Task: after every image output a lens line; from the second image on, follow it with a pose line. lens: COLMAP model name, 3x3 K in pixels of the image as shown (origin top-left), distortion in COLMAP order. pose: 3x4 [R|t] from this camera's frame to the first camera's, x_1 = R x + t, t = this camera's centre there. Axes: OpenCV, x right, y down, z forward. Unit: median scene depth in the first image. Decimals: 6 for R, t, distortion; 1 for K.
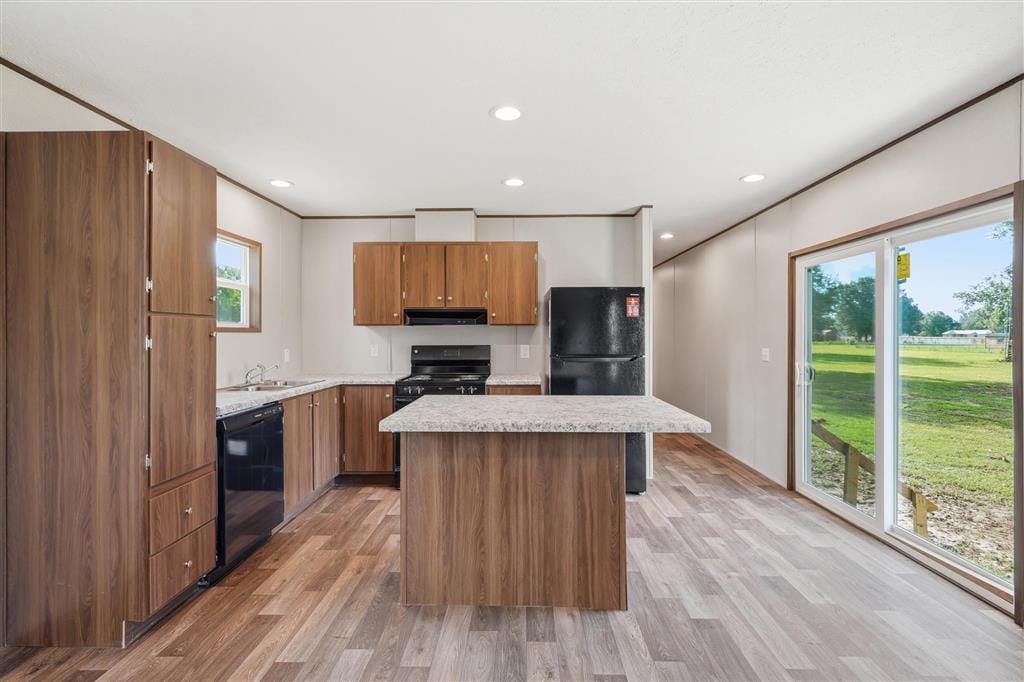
lens RADIAL K [[471.7, 0, 509.8], [0, 471.7, 334.9], [0, 0, 1]] dist [0.004268, -0.000089]
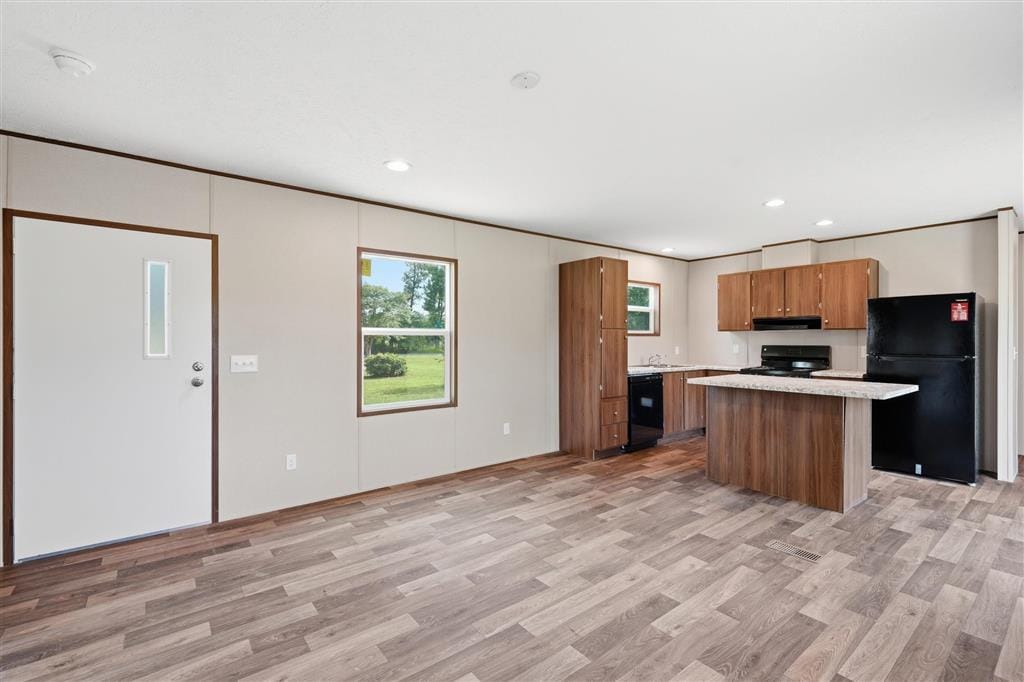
lens RADIAL K [[471.7, 0, 509.8], [0, 471.7, 334.9], [0, 0, 1]] dist [0.004268, -0.000089]
pose [[0.635105, -0.004382, -0.772413, 0.732252], [0.000050, 0.999984, -0.005632, 0.000688], [0.772426, 0.003538, 0.635095, -0.819238]]
